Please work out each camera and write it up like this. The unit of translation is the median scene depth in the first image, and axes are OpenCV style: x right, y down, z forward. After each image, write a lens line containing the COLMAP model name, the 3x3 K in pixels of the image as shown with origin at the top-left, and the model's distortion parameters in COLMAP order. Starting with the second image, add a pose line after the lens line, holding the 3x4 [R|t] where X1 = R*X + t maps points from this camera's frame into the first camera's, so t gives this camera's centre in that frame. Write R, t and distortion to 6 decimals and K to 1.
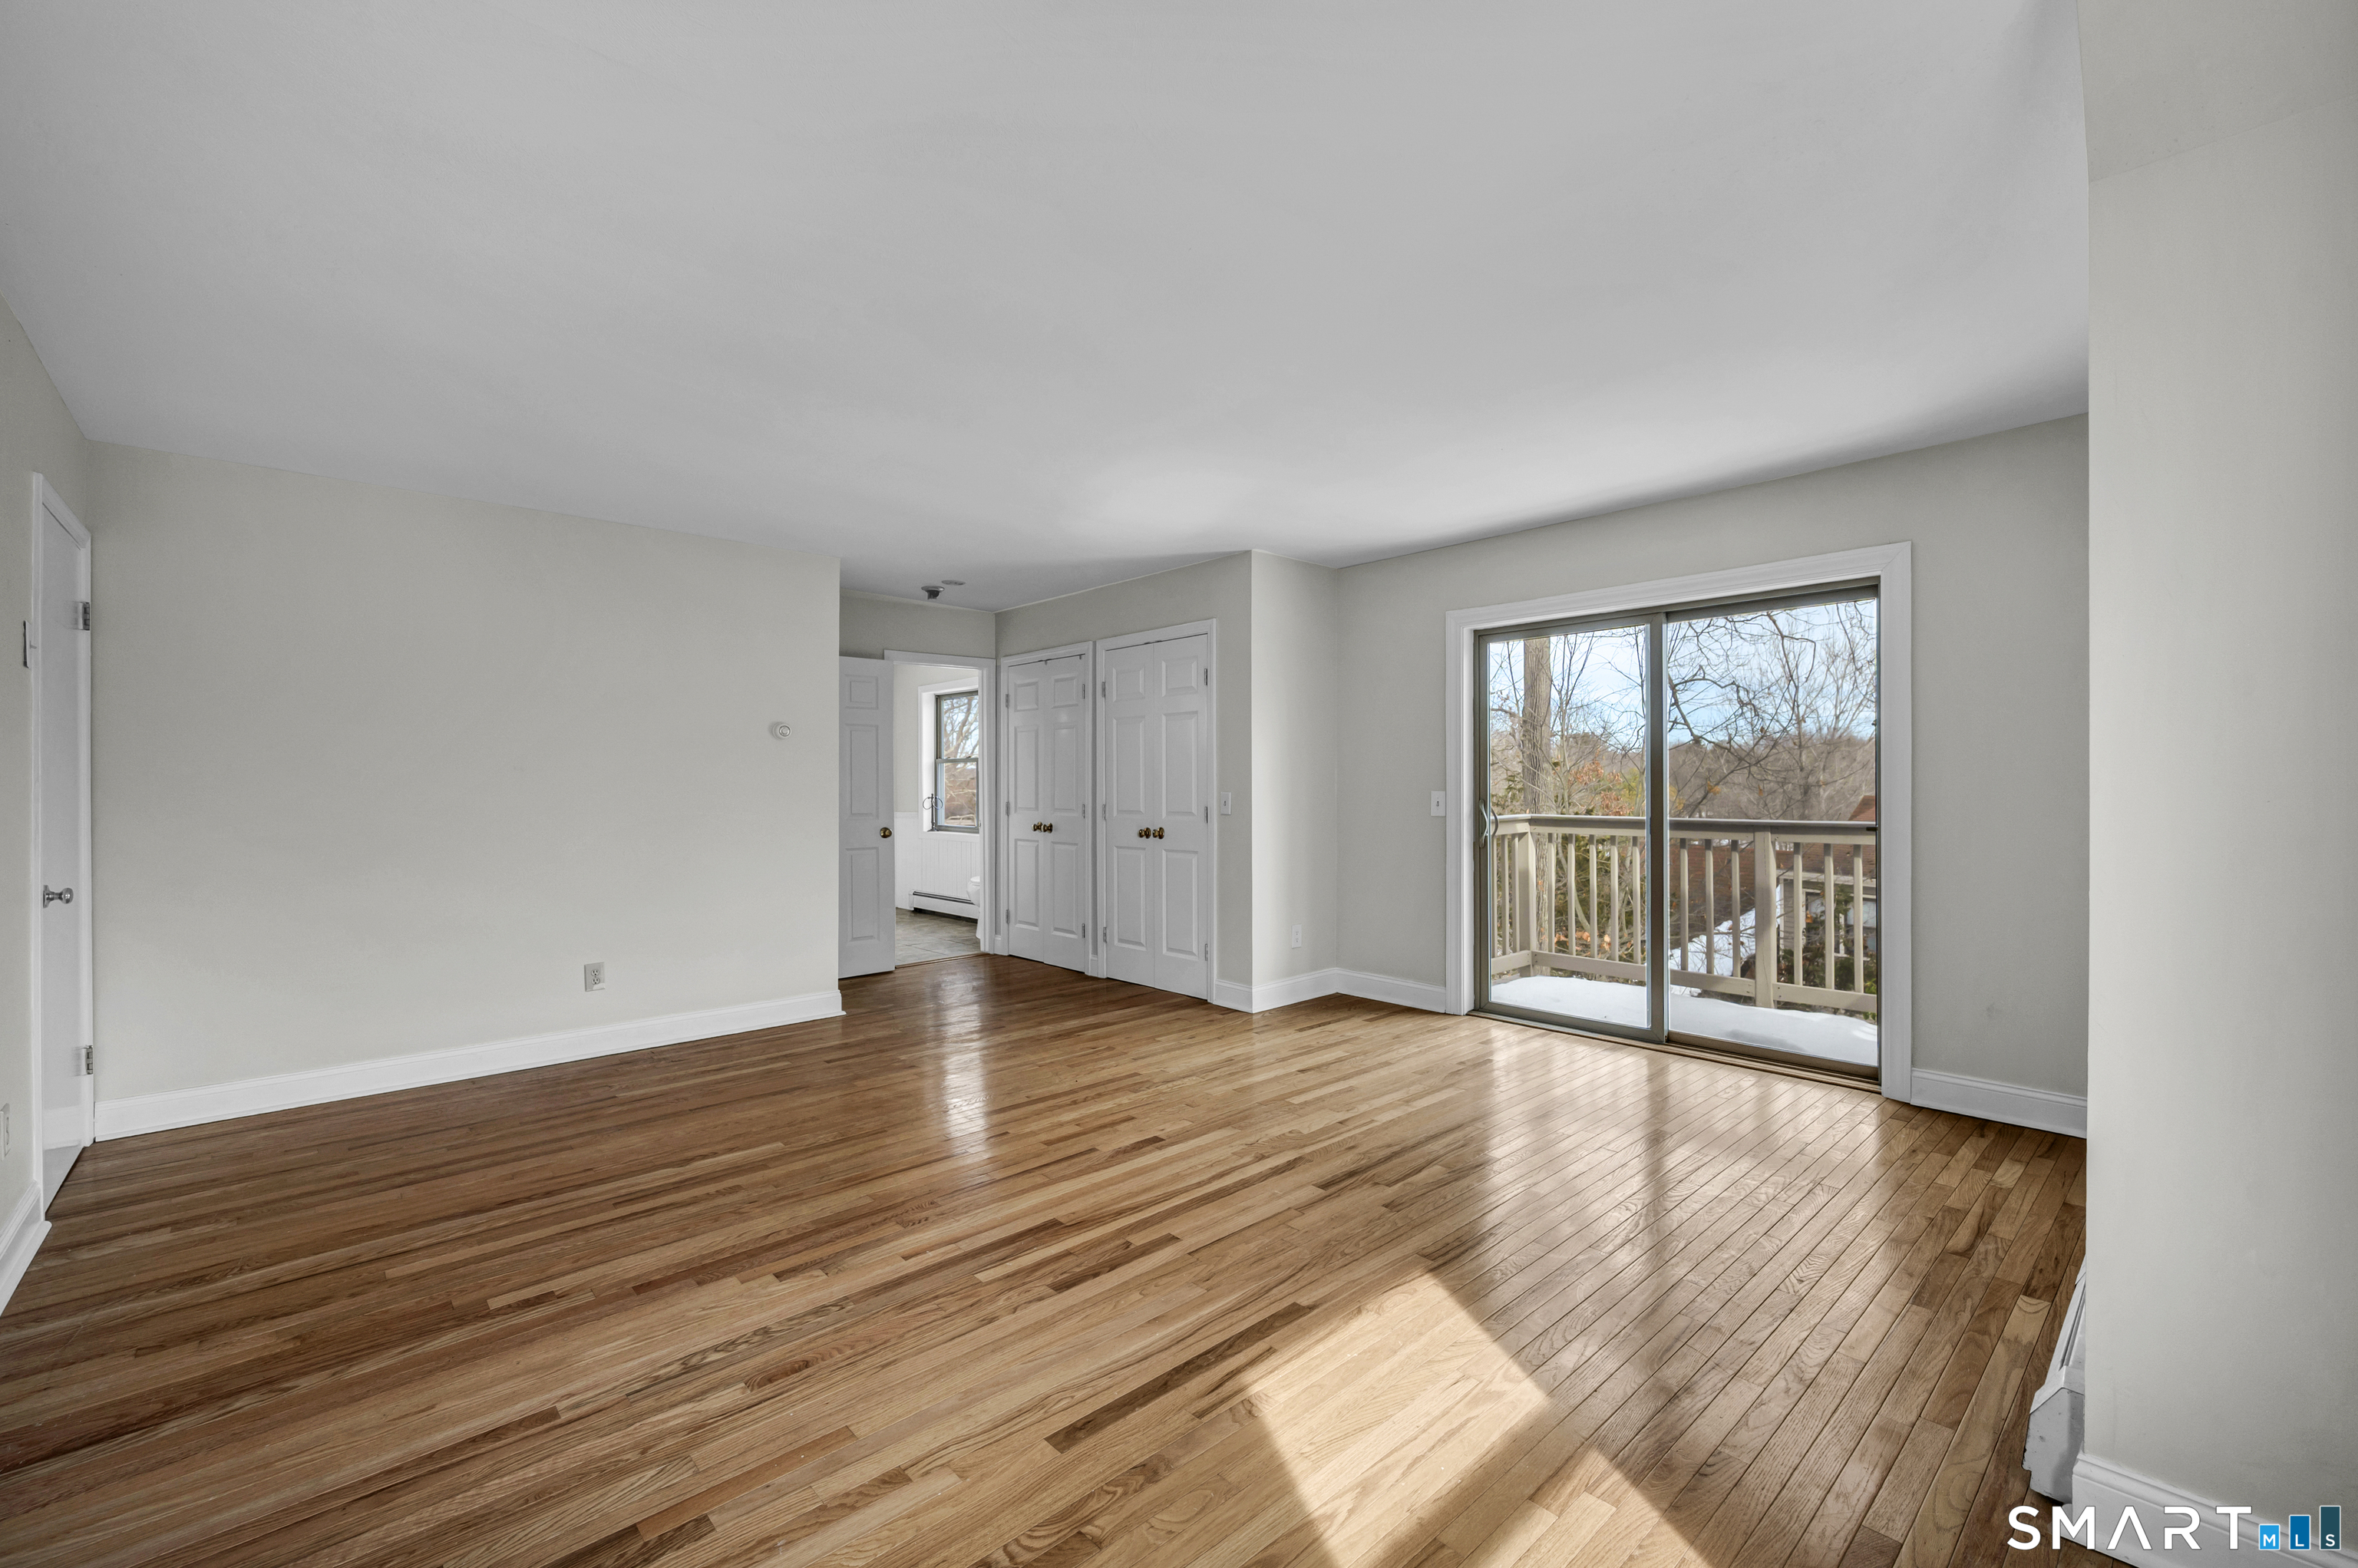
lens RADIAL K [[967.5, 0, 1177.2], [0, 967.5, 784.8], [0, 0, 1]] dist [-0.001303, -0.000157]
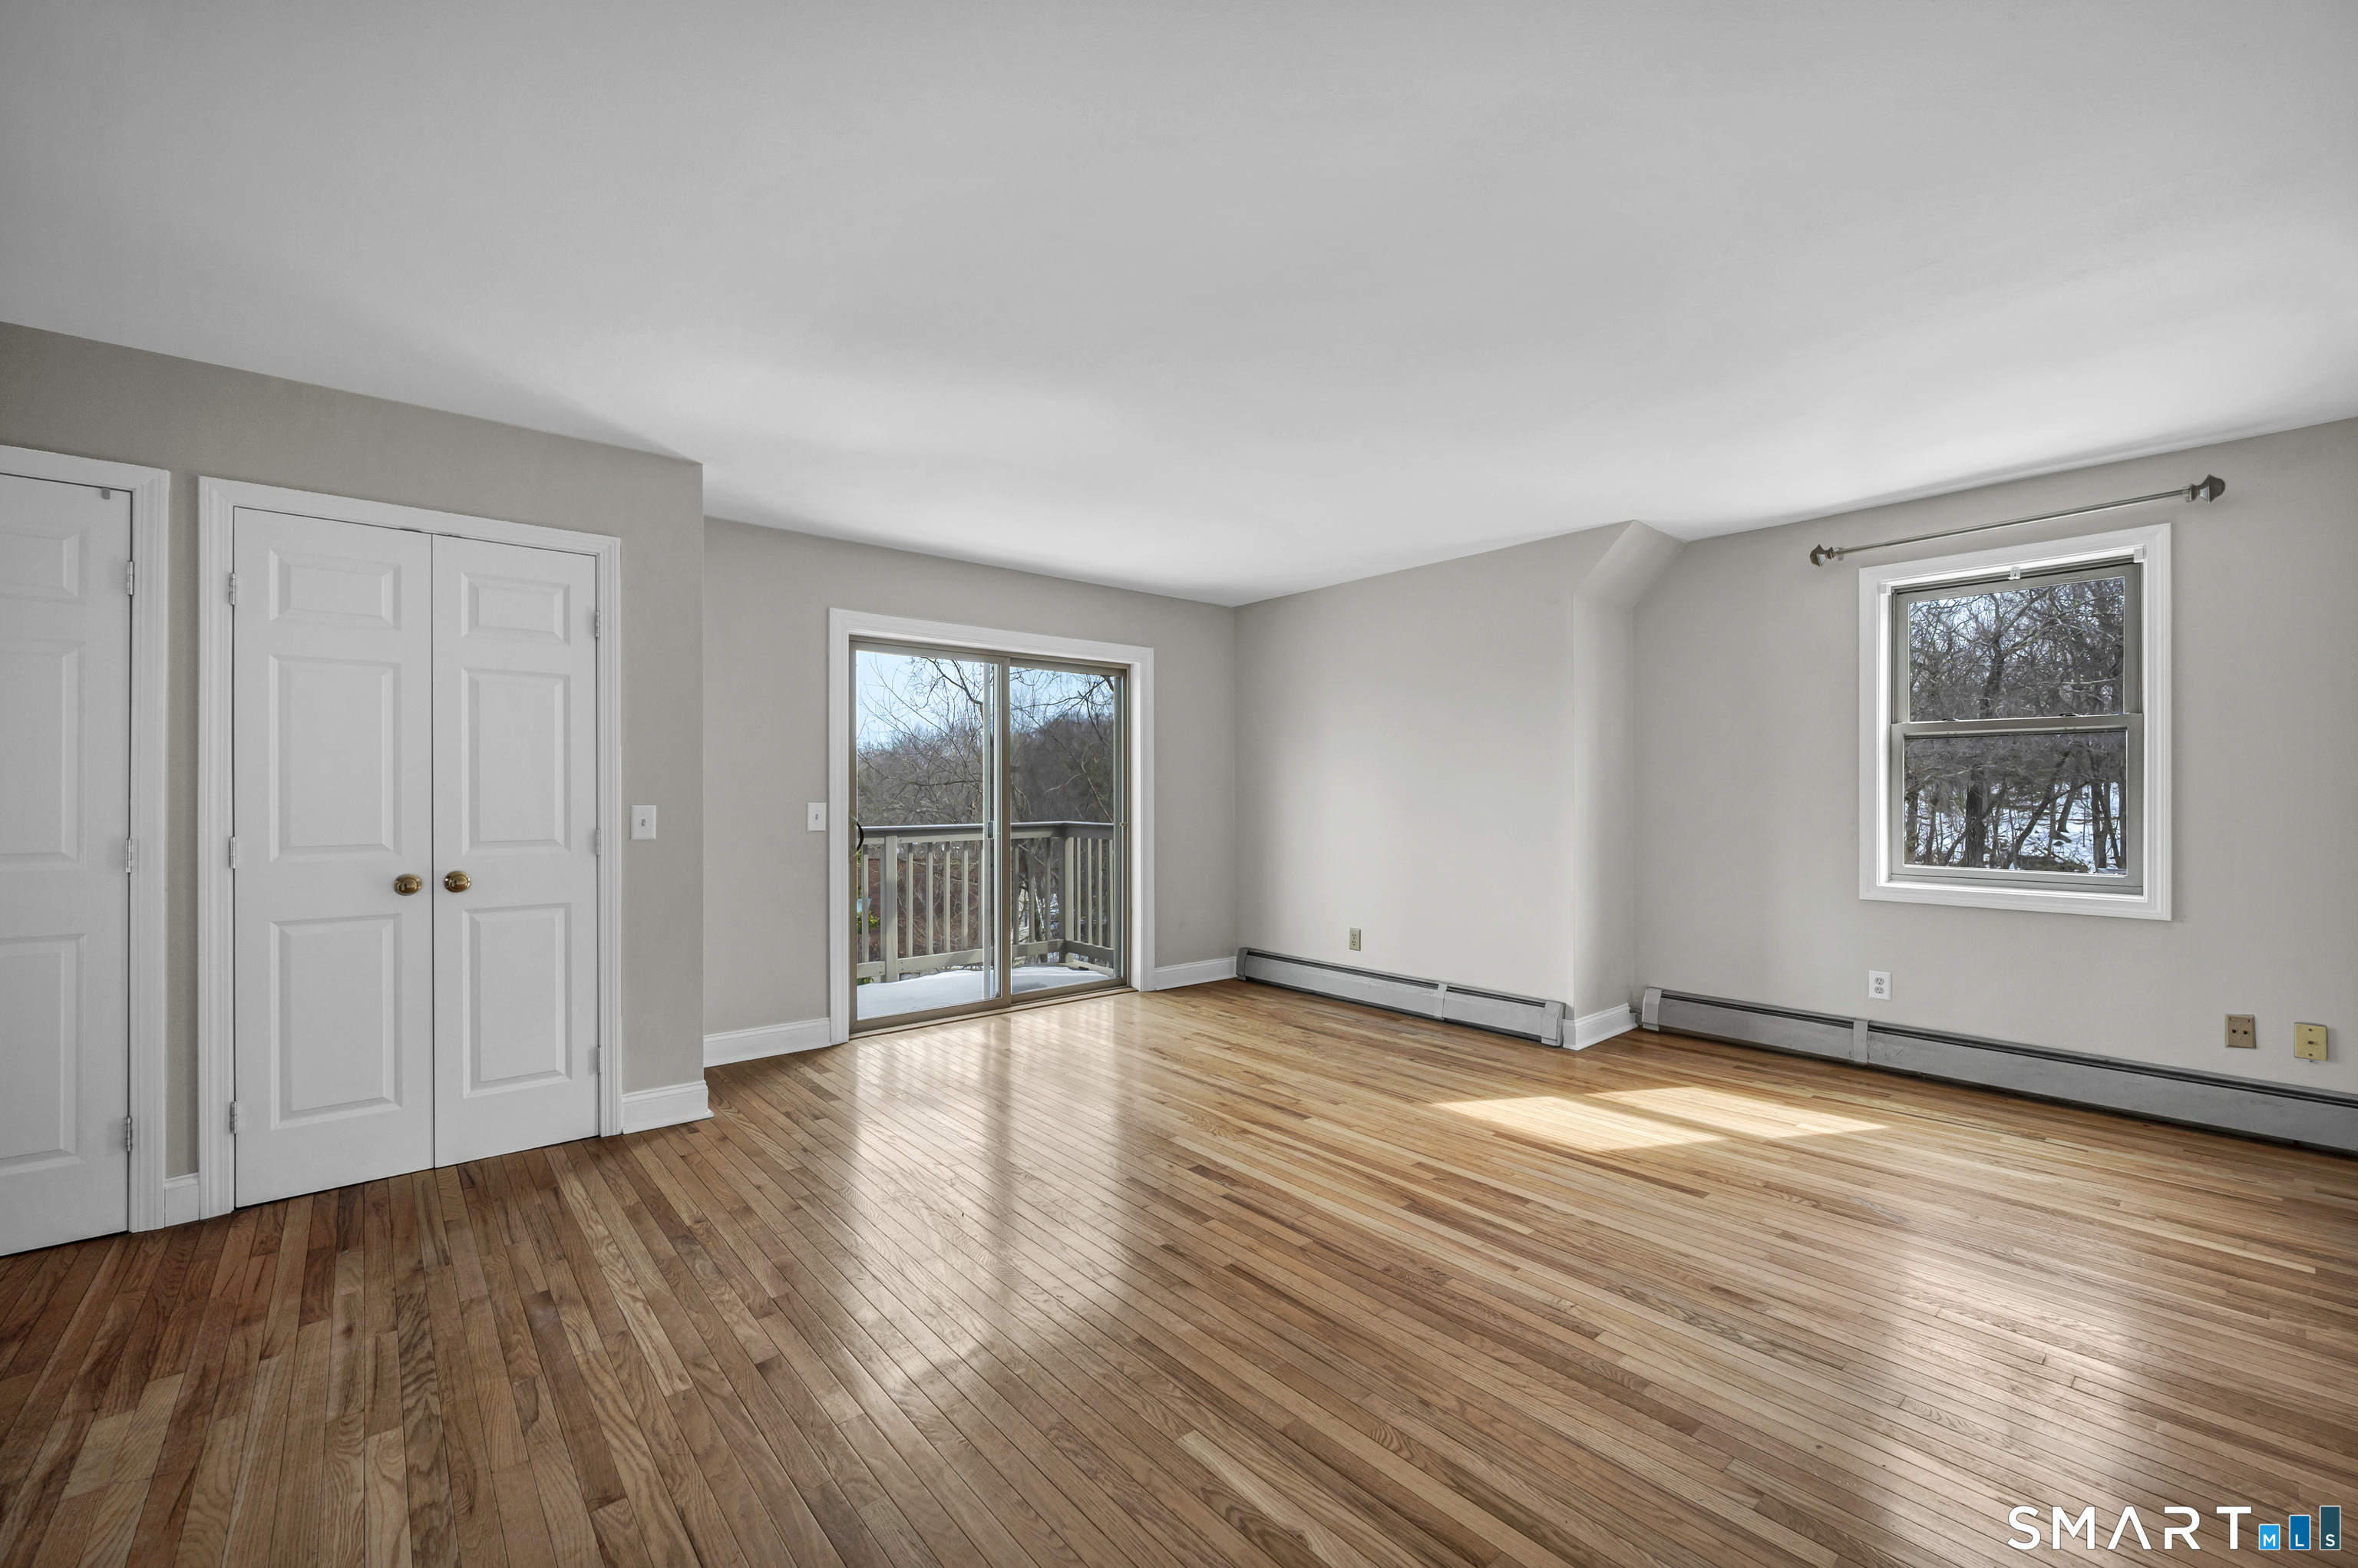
lens RADIAL K [[971.2, 0, 1178.4], [0, 971.2, 787.9], [0, 0, 1]] dist [-0.001137, -0.000311]
pose [[0.035009, 0.012146, 0.999313, -1.014182], [0.002997, 0.999920, -0.012258, 0.008128], [-0.999382, 0.003424, 0.034970, 1.030453]]
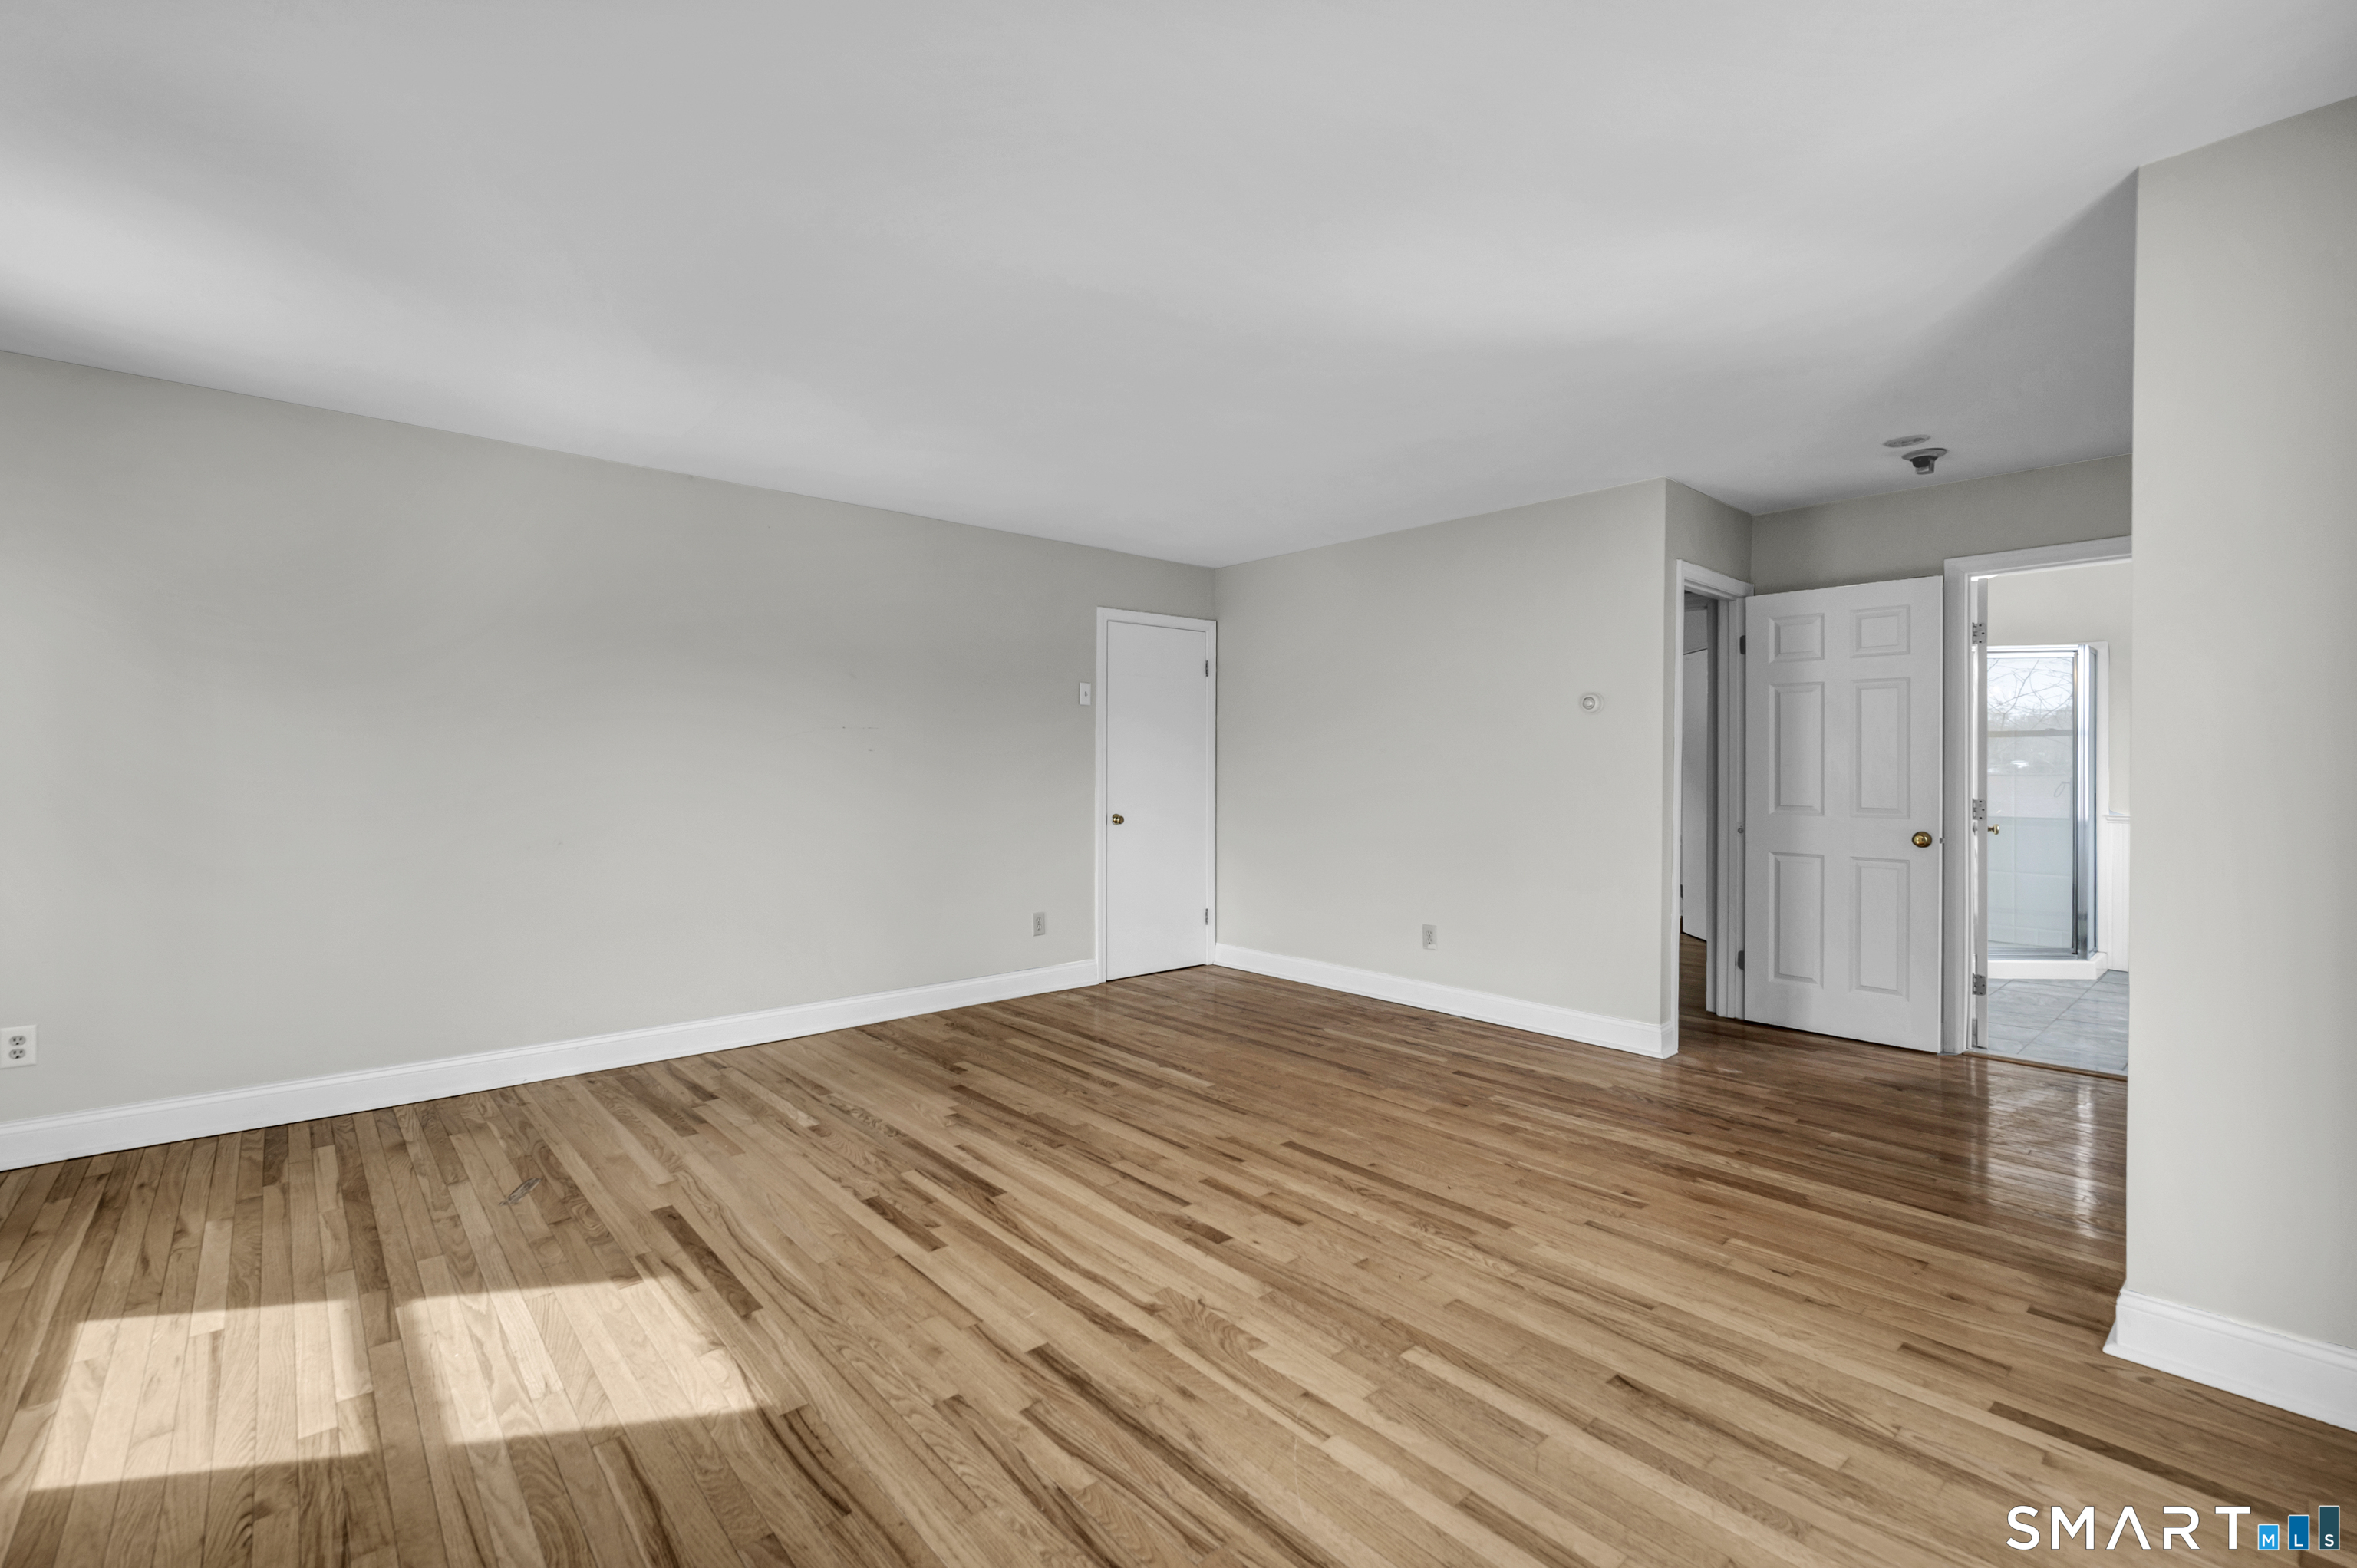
lens RADIAL K [[1019.5, 0, 1174.9], [0, 1019.5, 766.6], [0, 0, 1]] dist [0.001517, -0.004723]
pose [[-0.011202, 0.006919, -0.999913, 0.803963], [-0.003721, 0.999969, 0.006961, -0.005556], [0.999930, 0.003799, -0.011176, 1.017099]]
